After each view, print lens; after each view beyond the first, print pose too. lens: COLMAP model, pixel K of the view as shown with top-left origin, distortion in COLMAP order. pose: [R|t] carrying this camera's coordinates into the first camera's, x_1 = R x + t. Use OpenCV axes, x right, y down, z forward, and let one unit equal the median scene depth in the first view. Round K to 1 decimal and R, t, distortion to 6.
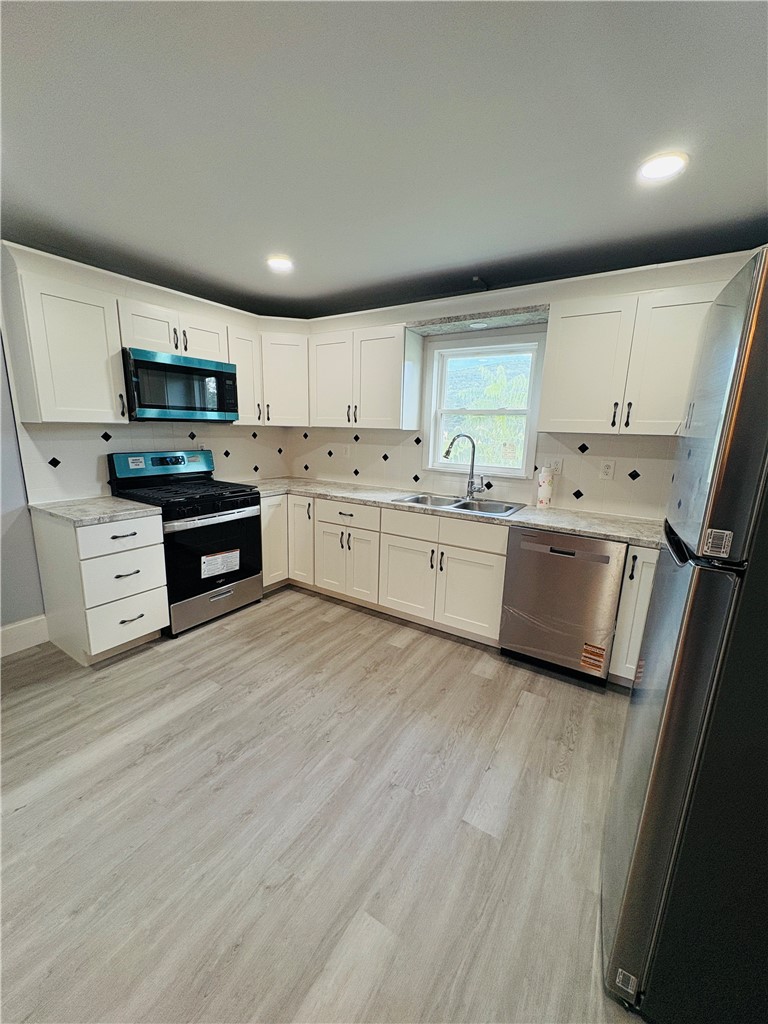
lens RADIAL K [[408.9, 0, 384.0], [0, 408.9, 512.0], [0, 0, 1]] dist [0.000075, -0.000021]
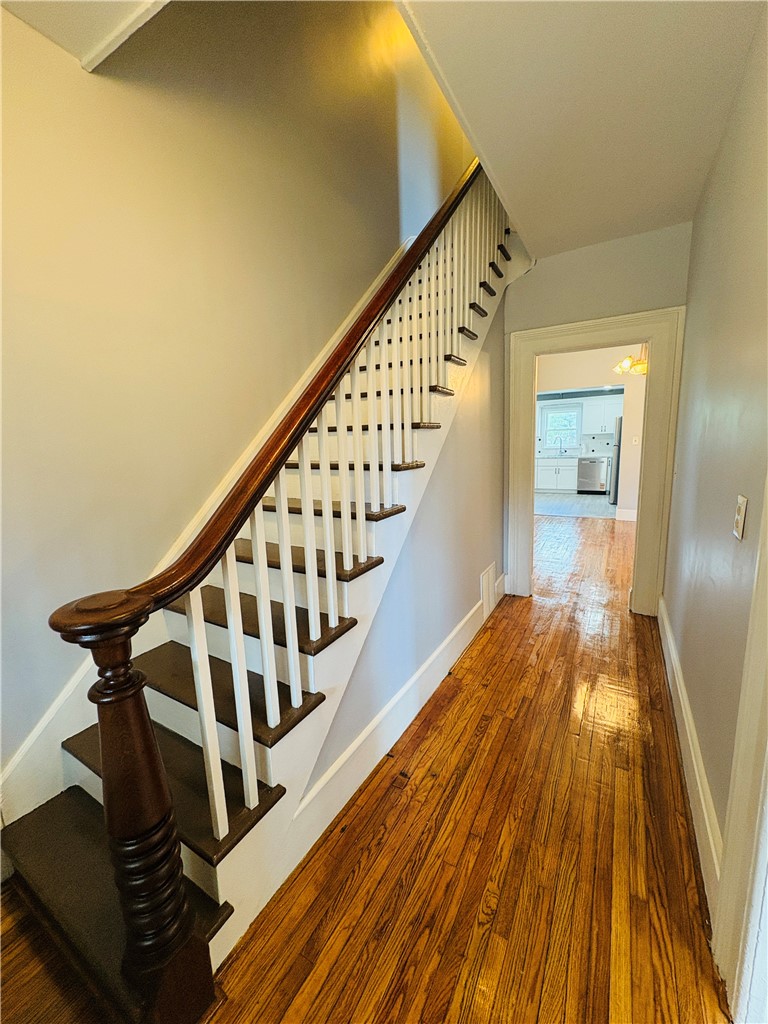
lens RADIAL K [[408.9, 0, 384.0], [0, 408.9, 512.0], [0, 0, 1]] dist [0.000075, -0.000021]
pose [[0.996846, -0.070537, 0.036371, -1.525189], [0.072026, 0.996543, -0.041404, 0.507904], [-0.033325, 0.043893, 0.998480, -2.503317]]
